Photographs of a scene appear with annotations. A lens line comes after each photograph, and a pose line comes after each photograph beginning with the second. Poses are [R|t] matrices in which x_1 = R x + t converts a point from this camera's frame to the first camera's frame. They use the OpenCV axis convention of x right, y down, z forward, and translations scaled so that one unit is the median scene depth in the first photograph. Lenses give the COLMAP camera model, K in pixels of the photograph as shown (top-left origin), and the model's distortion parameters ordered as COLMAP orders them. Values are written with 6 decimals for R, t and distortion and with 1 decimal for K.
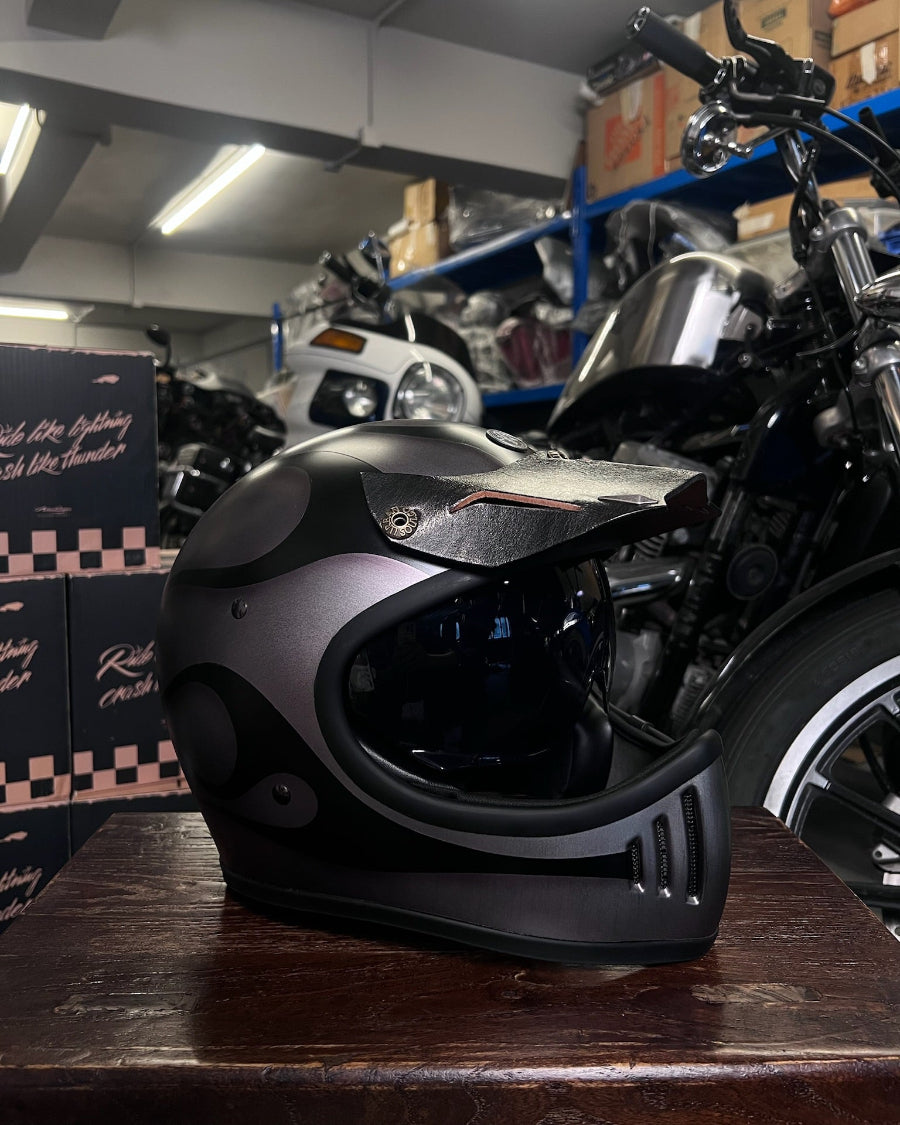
lens RADIAL K [[896.6, 0, 447.0], [0, 896.6, 535.7], [0, 0, 1]] dist [-0.000201, -0.007748]
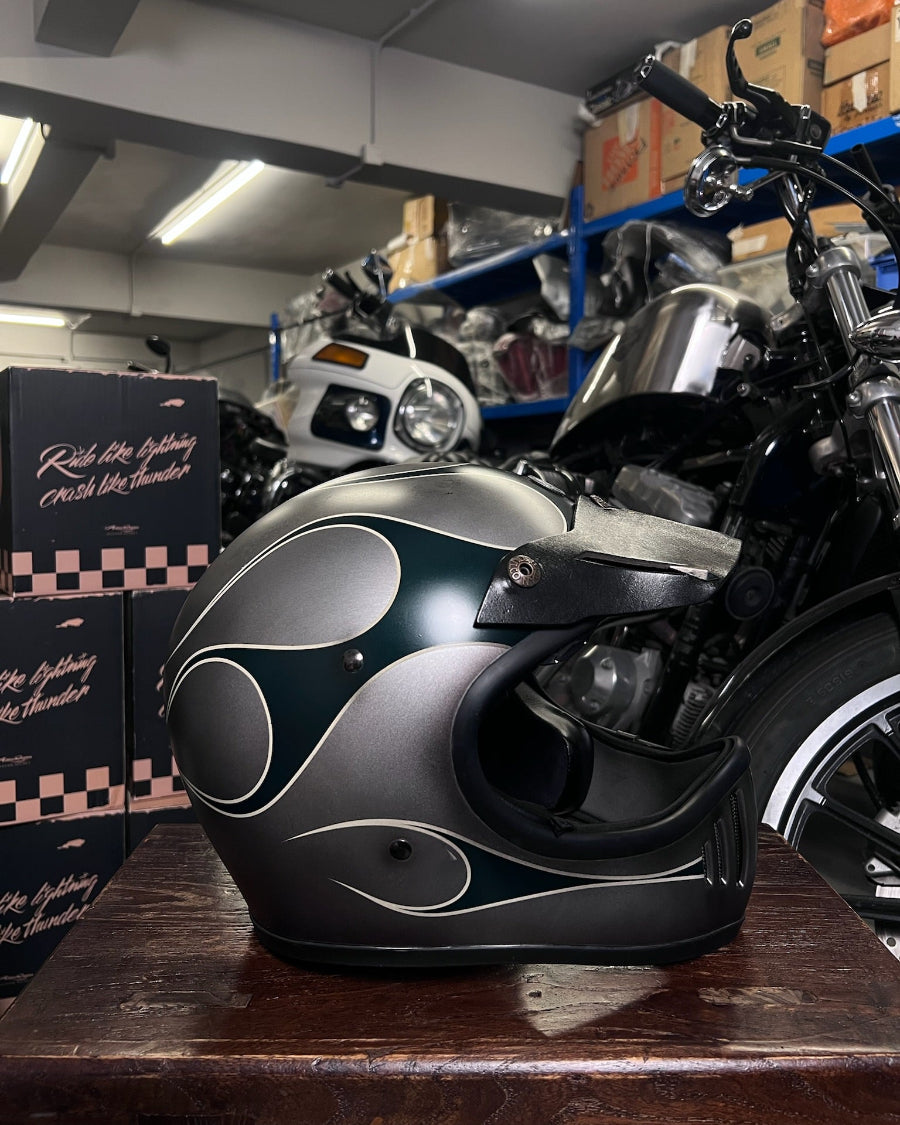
lens RADIAL K [[896.4, 0, 452.2], [0, 896.4, 530.3], [0, 0, 1]] dist [0.003481, -0.009452]
pose [[0.999836, 0.007682, 0.016377, -0.019146], [-0.007466, 0.999885, -0.013228, -0.014255], [-0.016477, 0.013104, 0.999778, -0.029925]]
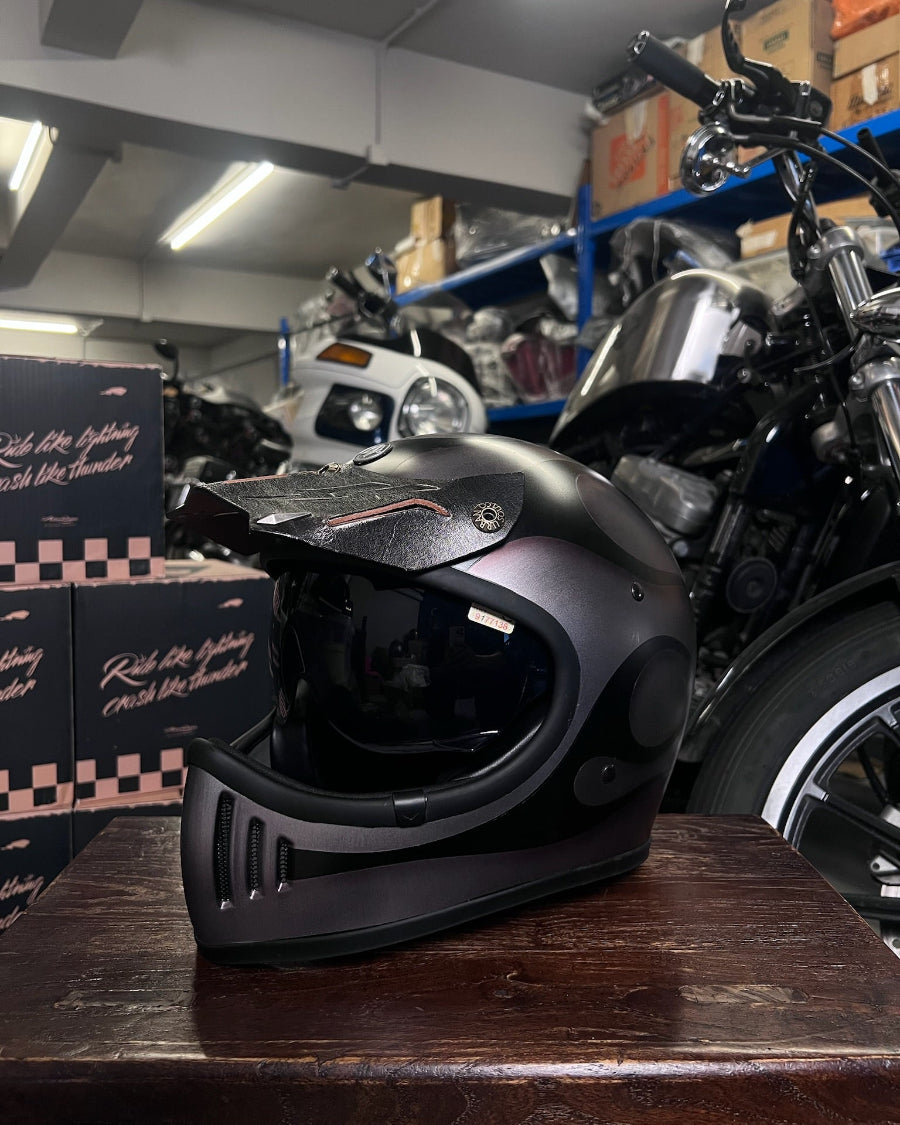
lens RADIAL K [[897.0, 0, 449.9], [0, 897.0, 531.4], [0, 0, 1]] dist [0.002674, -0.009051]
pose [[0.999981, 0.005128, -0.003527, 0.003997], [-0.005202, 0.999760, -0.021261, 0.003036], [0.003417, 0.021279, 0.999768, -0.009504]]
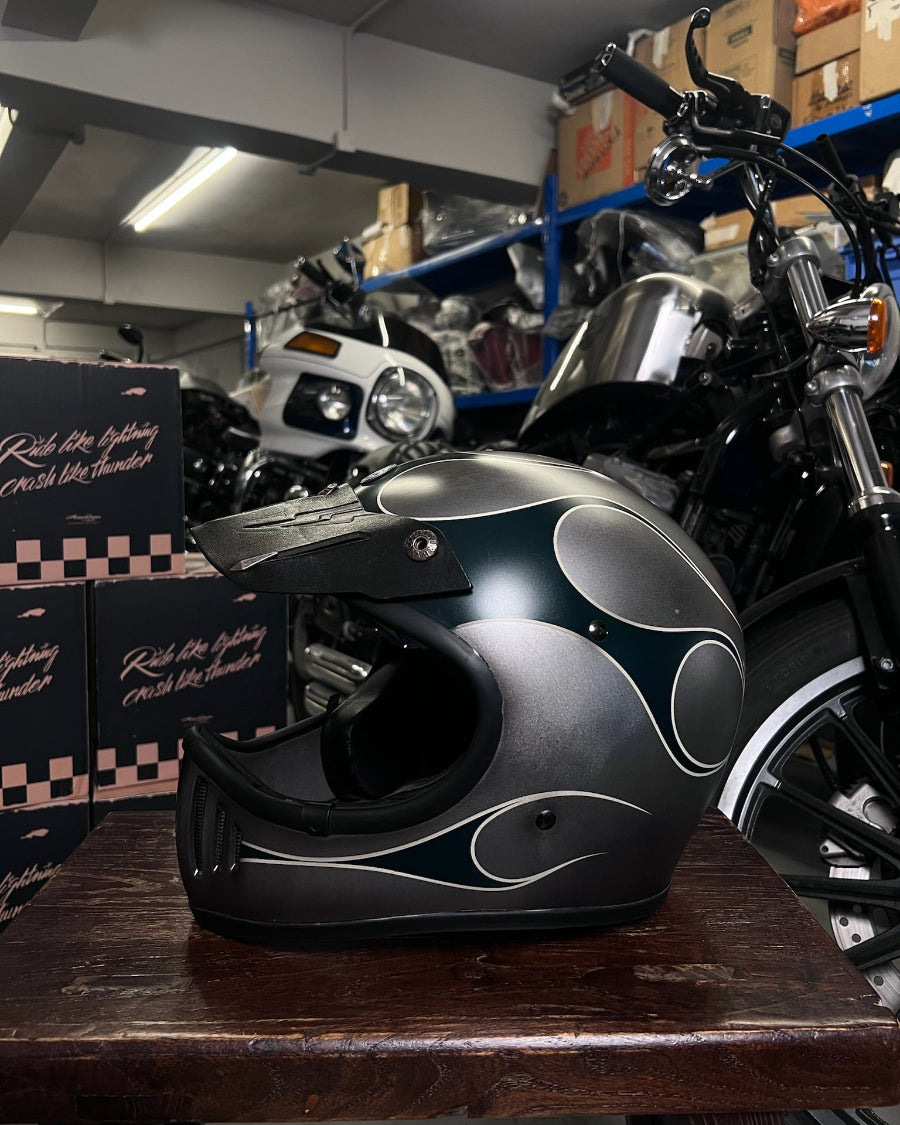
lens RADIAL K [[897.0, 0, 449.9], [0, 897.0, 531.4], [0, 0, 1]] dist [0.002674, -0.009051]
pose [[0.999373, 0.004689, 0.035101, -0.002081], [-0.004676, 0.999989, -0.000474, -0.013362], [-0.035103, 0.000309, 0.999384, -0.033808]]
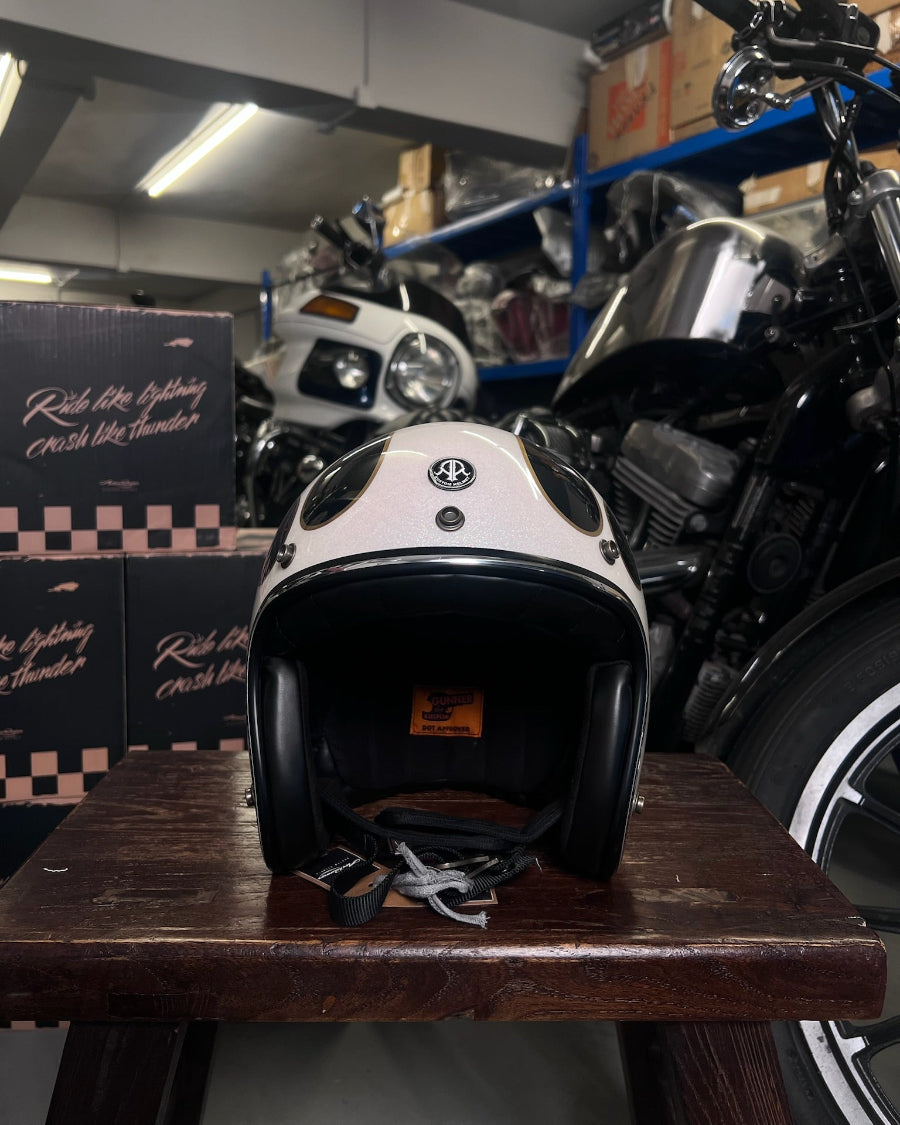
lens RADIAL K [[890.9, 0, 451.7], [0, 890.9, 532.3], [0, 0, 1]] dist [-0.006708, -0.002048]
pose [[0.999646, 0.016715, 0.020678, -0.011981], [-0.017228, 0.999542, 0.024887, -0.007738], [-0.020253, -0.025235, 0.999476, 0.074104]]
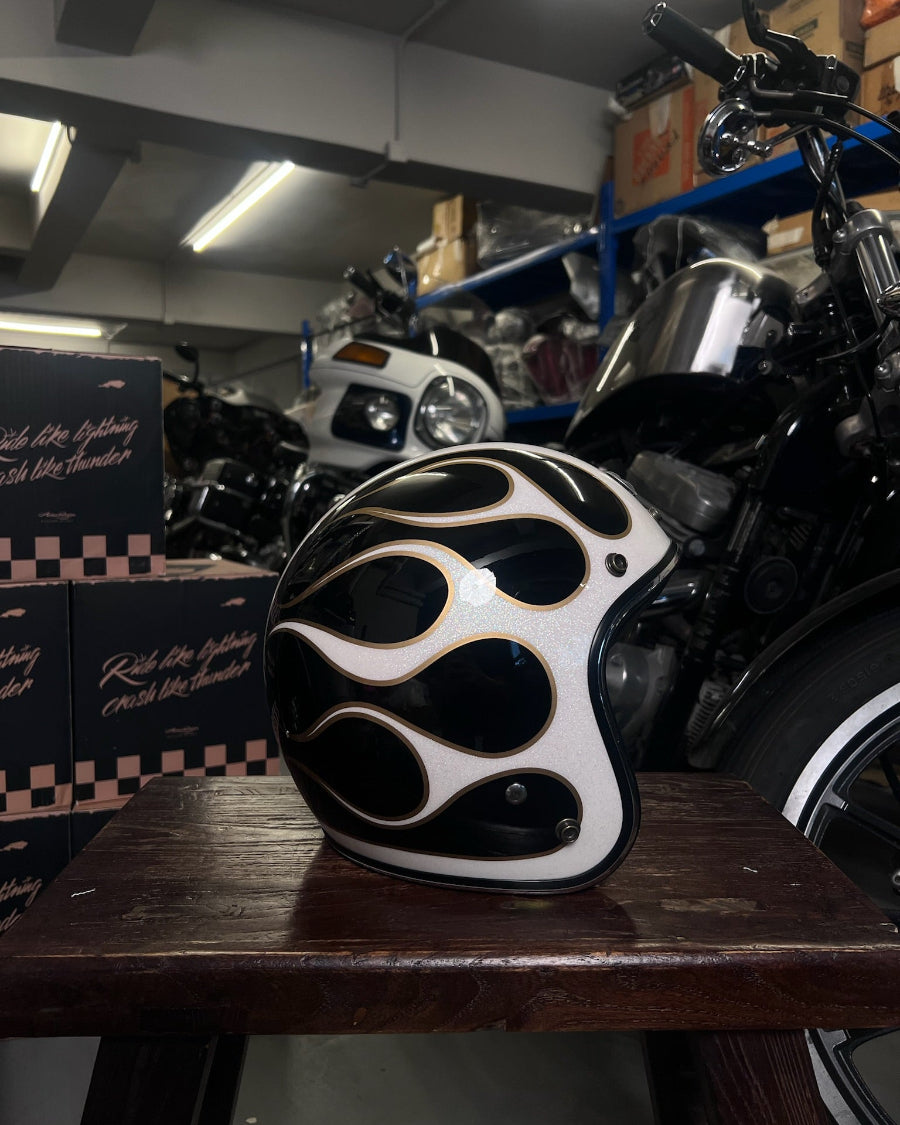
lens RADIAL K [[891.5, 0, 455.1], [0, 891.5, 551.2], [0, 0, 1]] dist [0.001059, -0.008812]
pose [[0.999618, 0.008133, -0.026402, 0.021422], [-0.008260, 0.999955, -0.004714, 0.009522], [0.026363, 0.004930, 0.999640, 0.024131]]
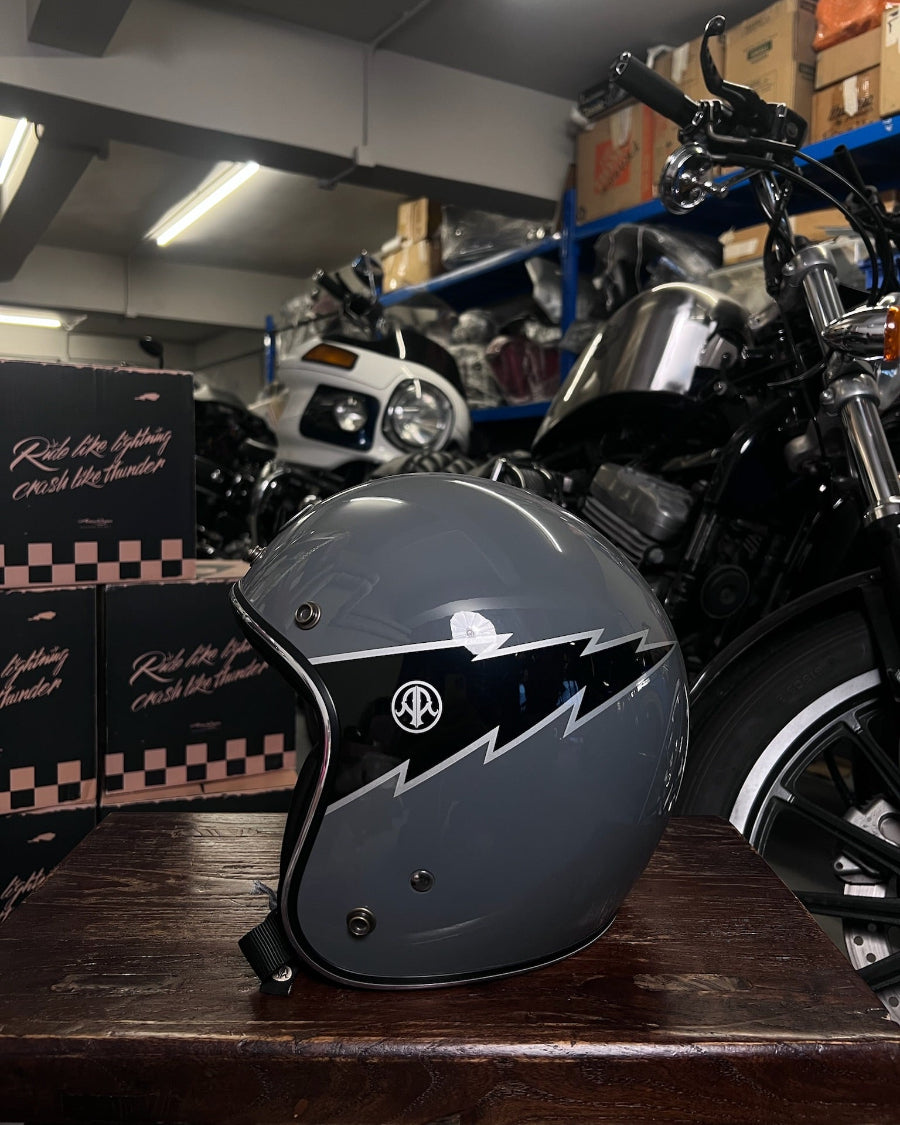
lens RADIAL K [[897.0, 0, 449.9], [0, 897.0, 531.4], [0, 0, 1]] dist [0.002674, -0.009051]
pose [[0.999786, 0.014646, 0.014621, 0.005427], [-0.014383, 0.999736, -0.017929, -0.005470], [-0.014879, 0.017715, 0.999732, -0.029379]]
